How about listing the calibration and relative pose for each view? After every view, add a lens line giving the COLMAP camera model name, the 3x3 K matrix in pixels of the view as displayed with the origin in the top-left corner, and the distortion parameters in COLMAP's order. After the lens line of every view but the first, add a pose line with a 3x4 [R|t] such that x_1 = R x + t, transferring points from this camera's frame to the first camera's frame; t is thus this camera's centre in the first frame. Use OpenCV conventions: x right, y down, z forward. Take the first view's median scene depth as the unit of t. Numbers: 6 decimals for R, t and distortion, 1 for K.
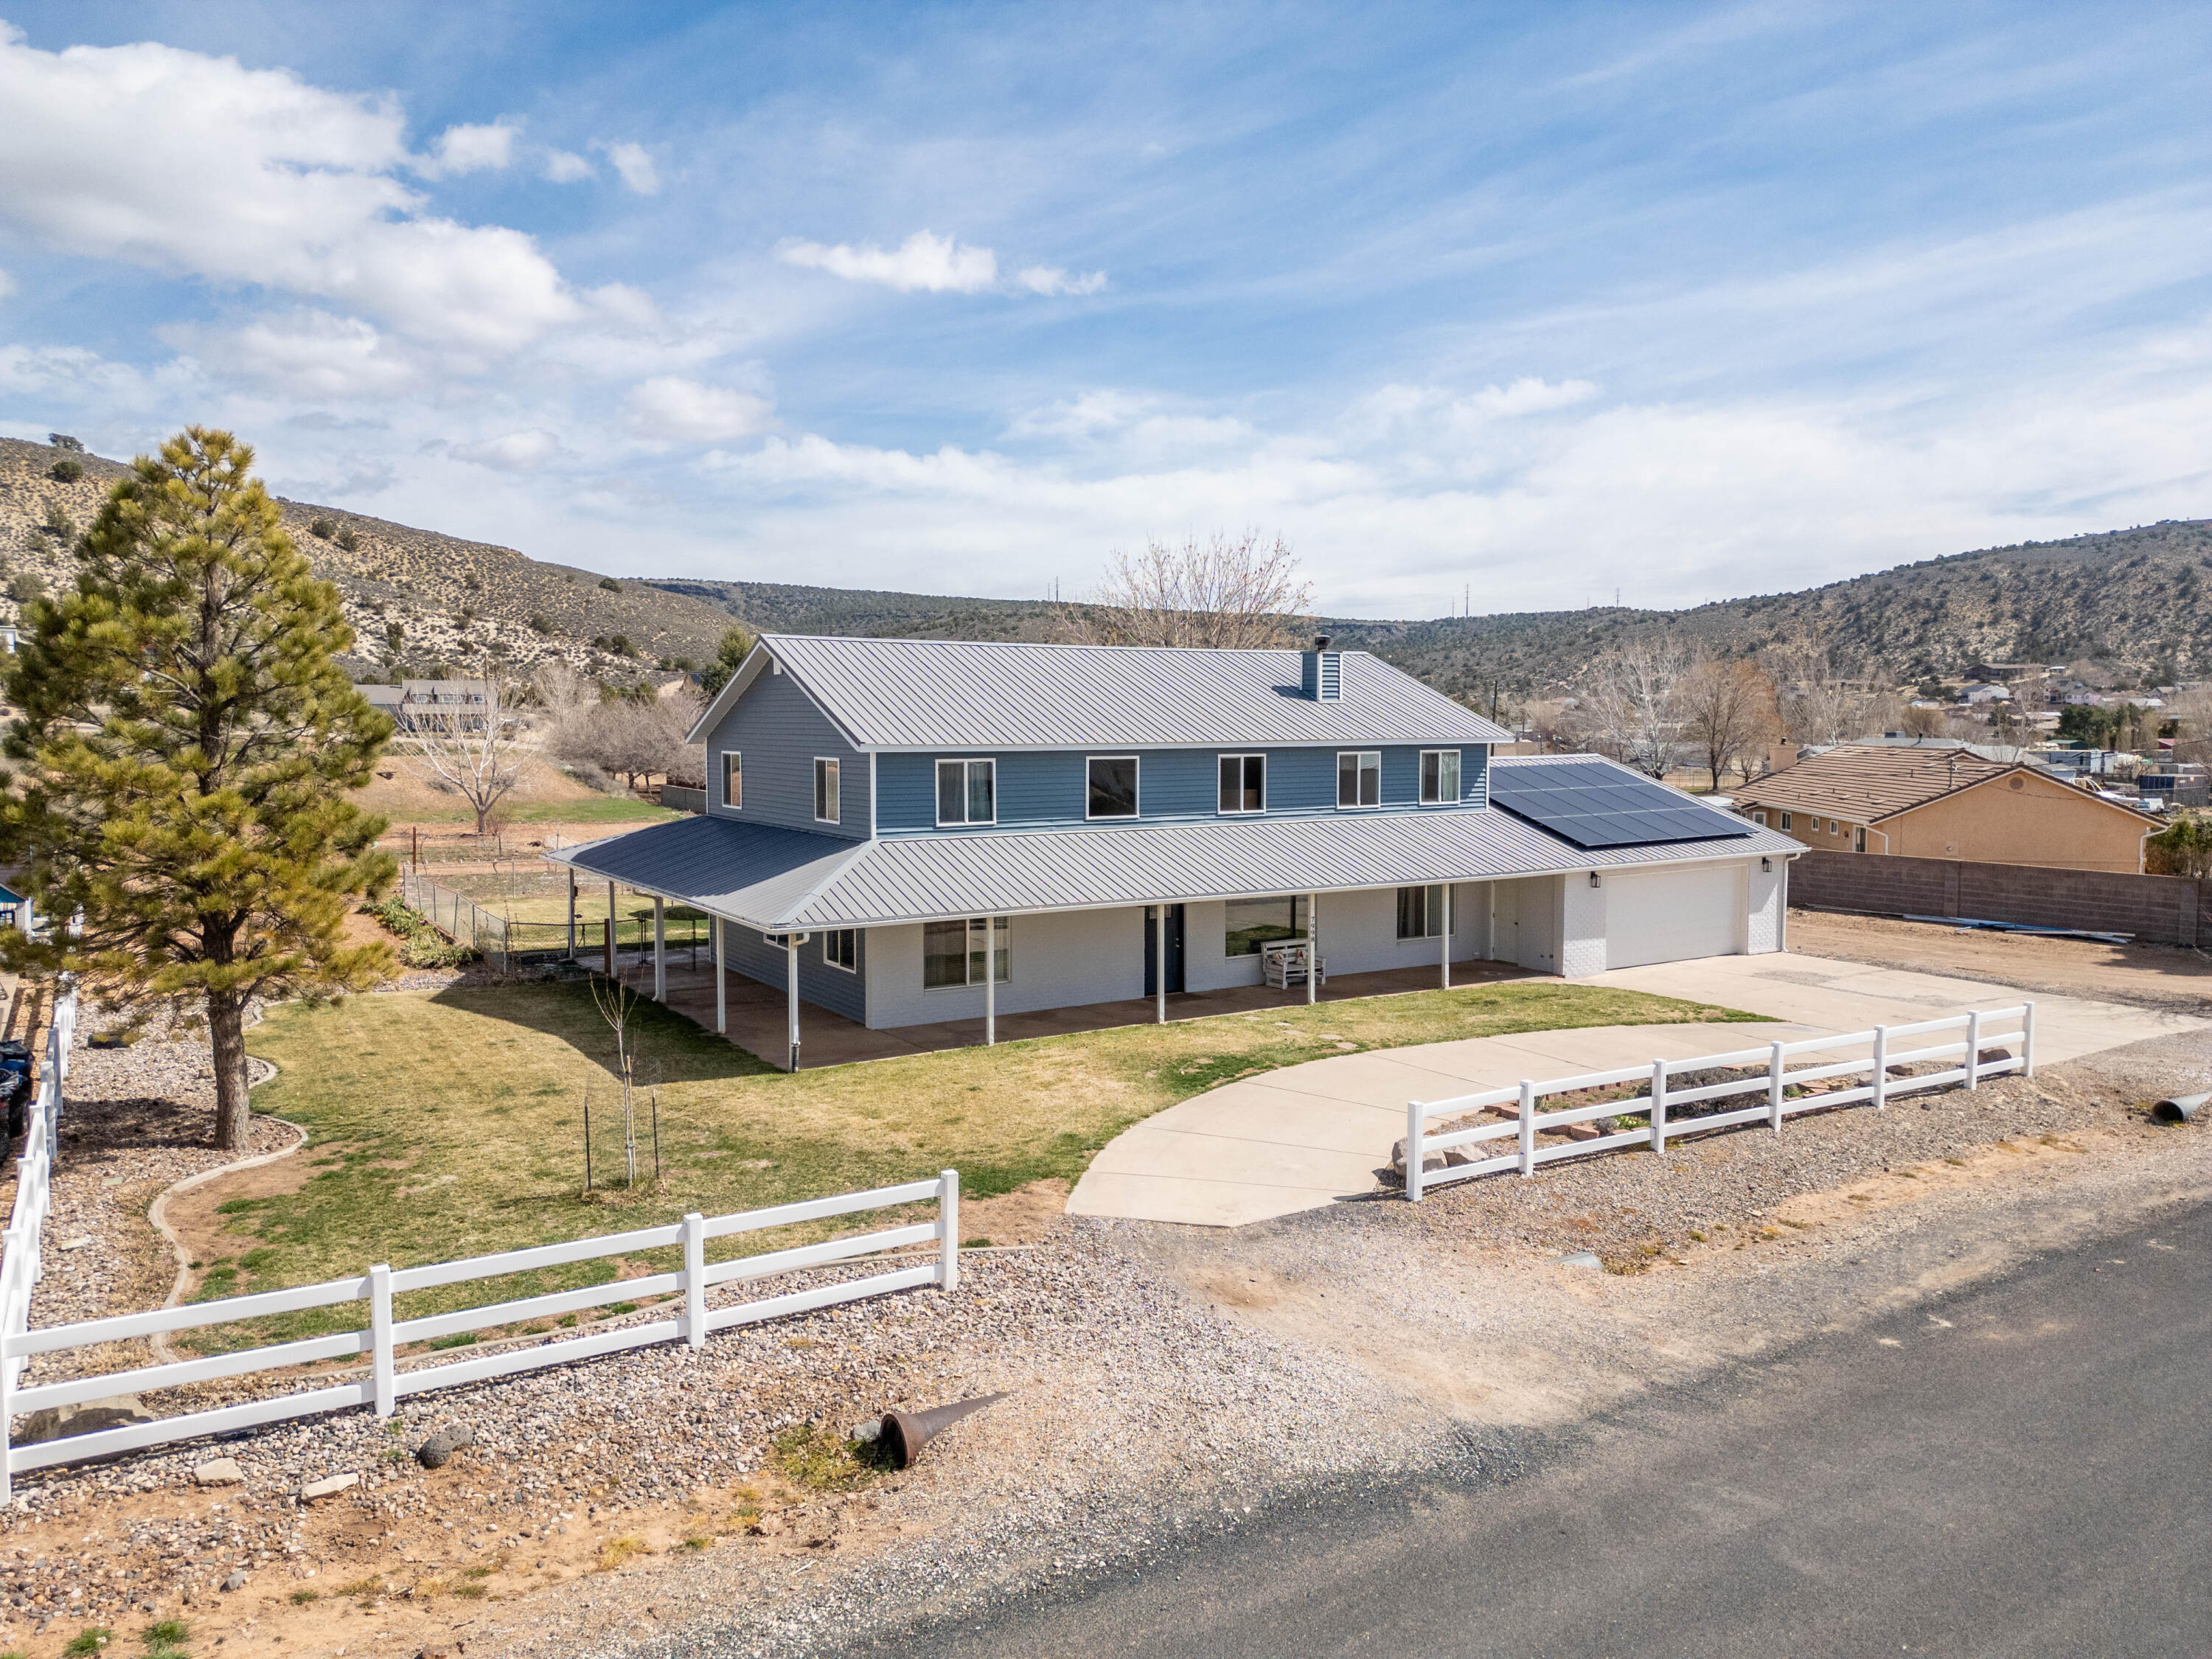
lens RADIAL K [[1546.3, 0, 1107.1], [0, 1546.3, 832.4], [0, 0, 1]] dist [0.074213, -0.065866]
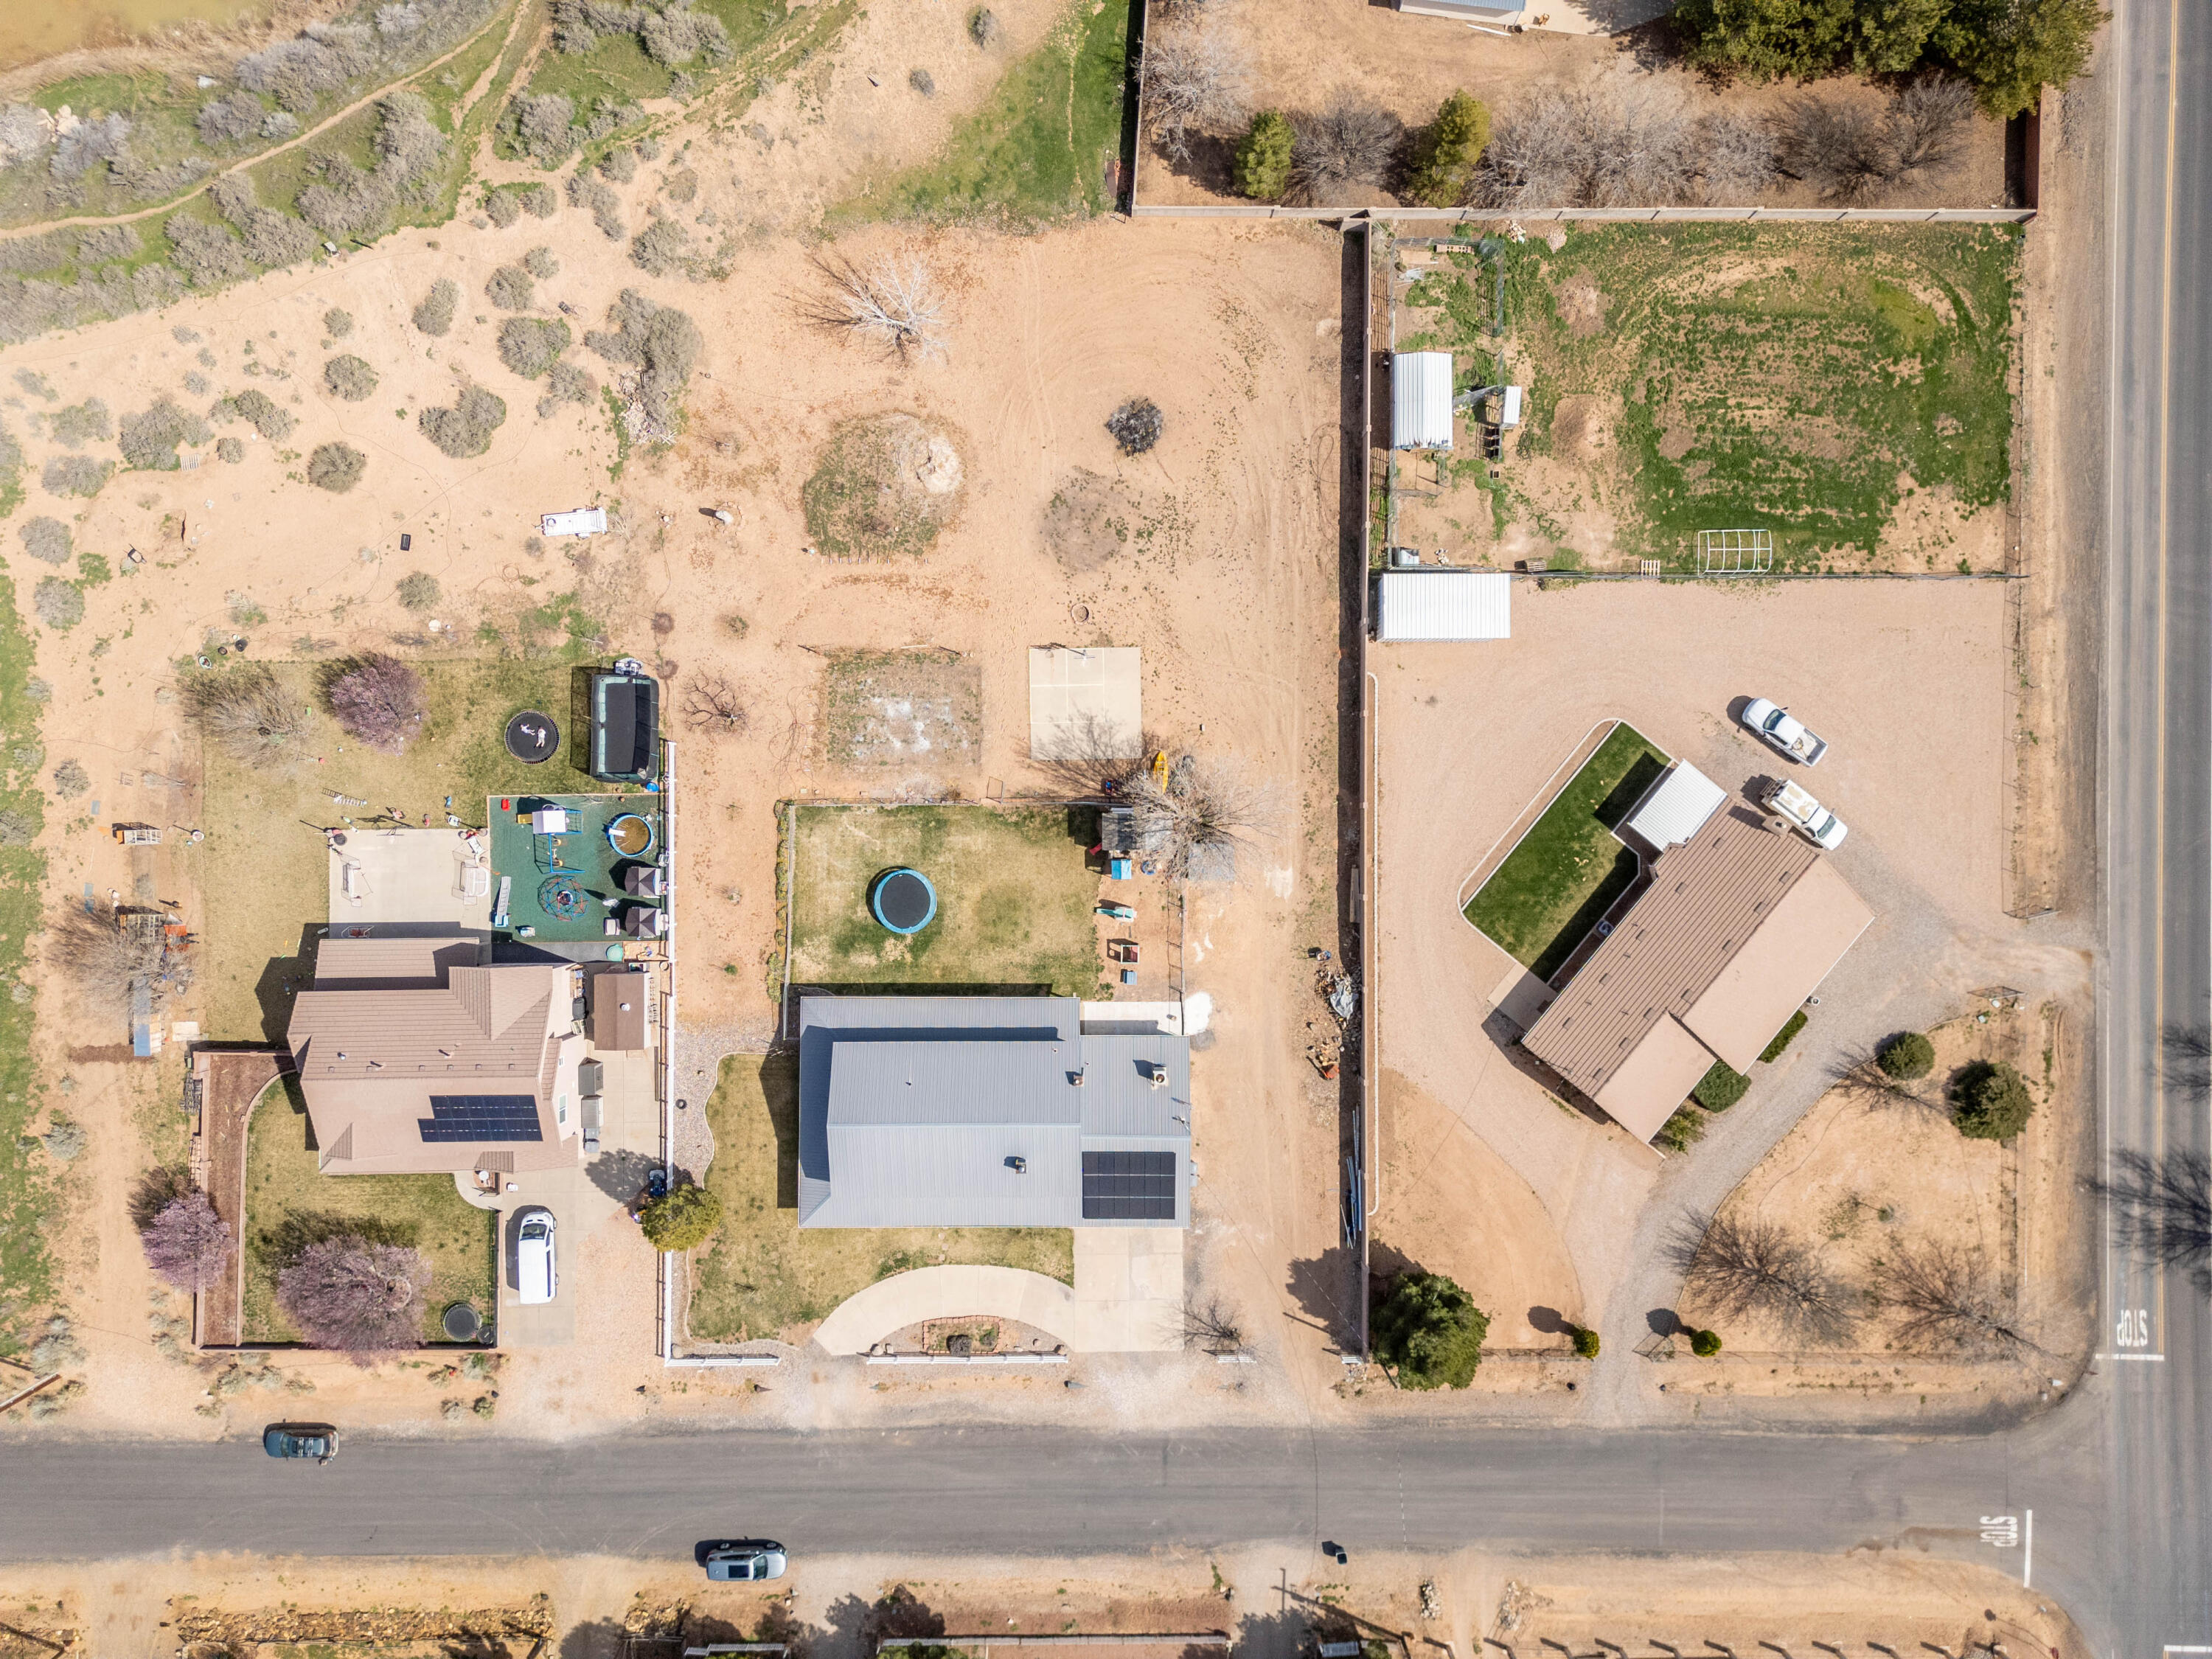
lens RADIAL K [[1546.3, 0, 1111.7], [0, 1546.3, 817.6], [0, 0, 1]] dist [0.074213, -0.065866]
pose [[0.843844, 0.536586, -0.001554, -0.057360], [-0.036965, 0.061020, 0.997452, -2.926254], [0.535314, -0.841636, 0.071326, 1.412679]]
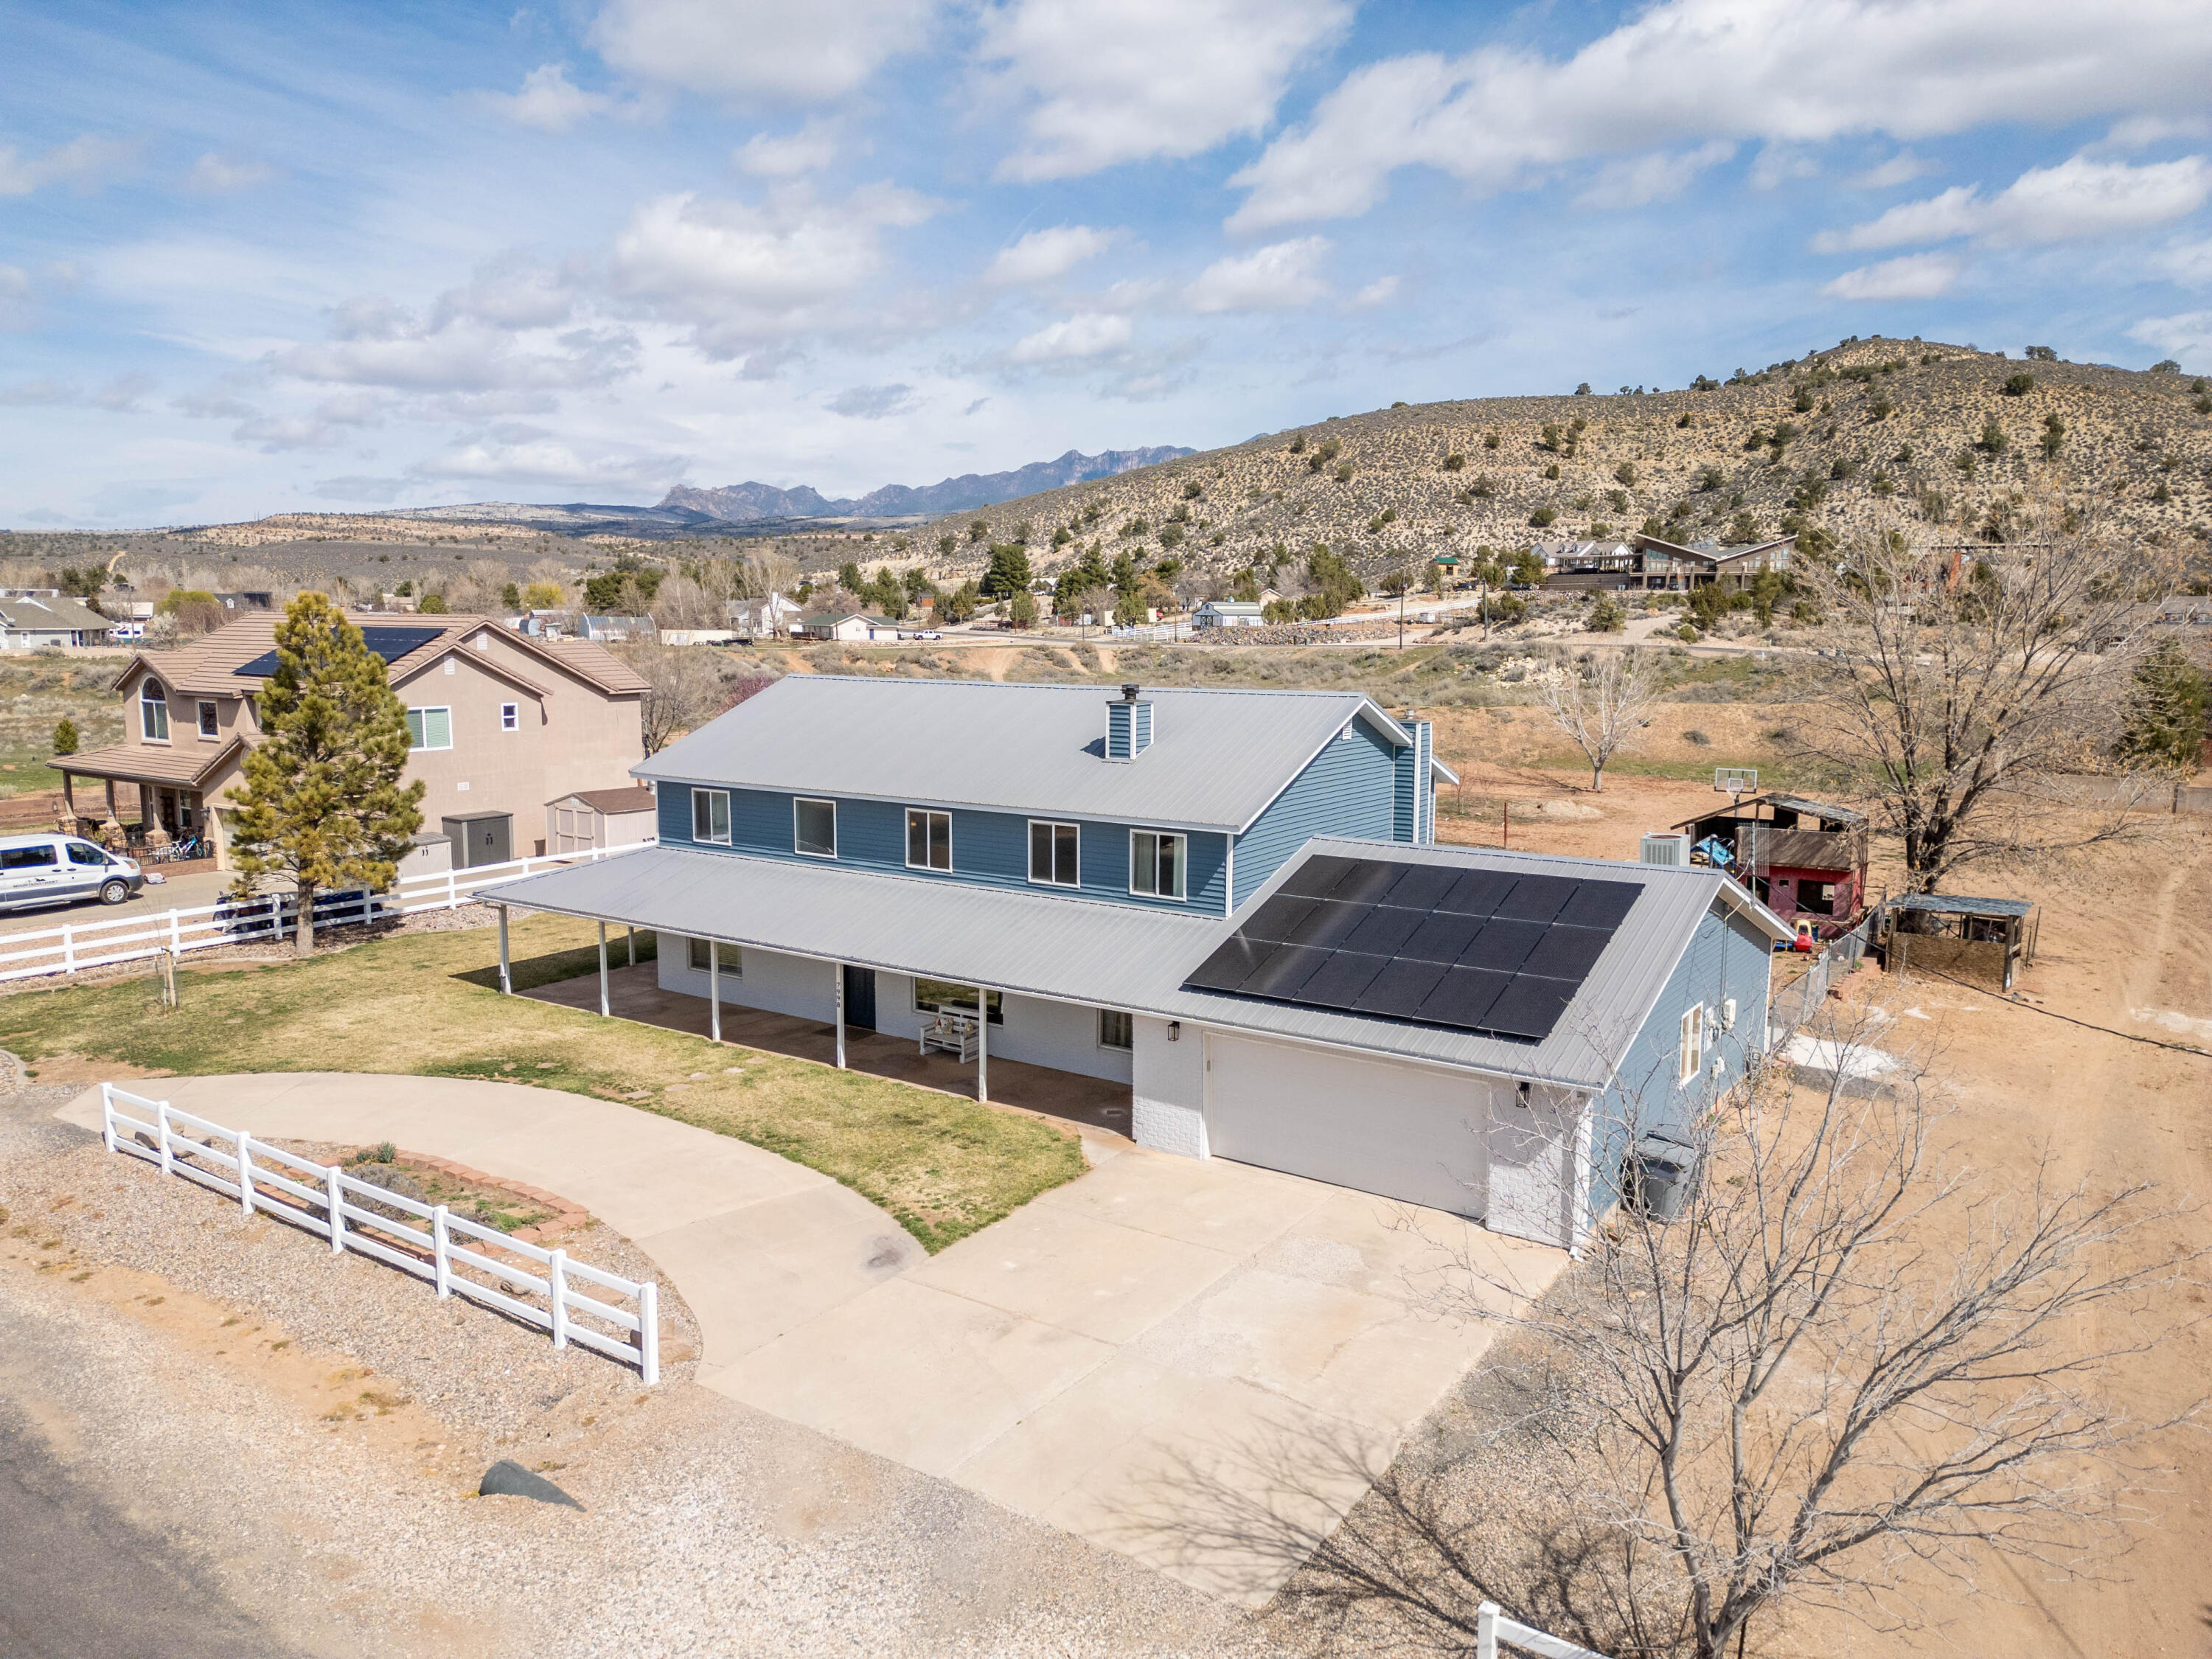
lens RADIAL K [[1546.3, 0, 1106.0], [0, 1546.3, 833.9], [0, 0, 1]] dist [0.074213, -0.065866]
pose [[0.389460, 0.130706, -0.911722, 0.925774], [-0.070612, 0.991203, 0.111938, -0.138548], [0.918333, 0.020783, 0.395264, 0.644707]]
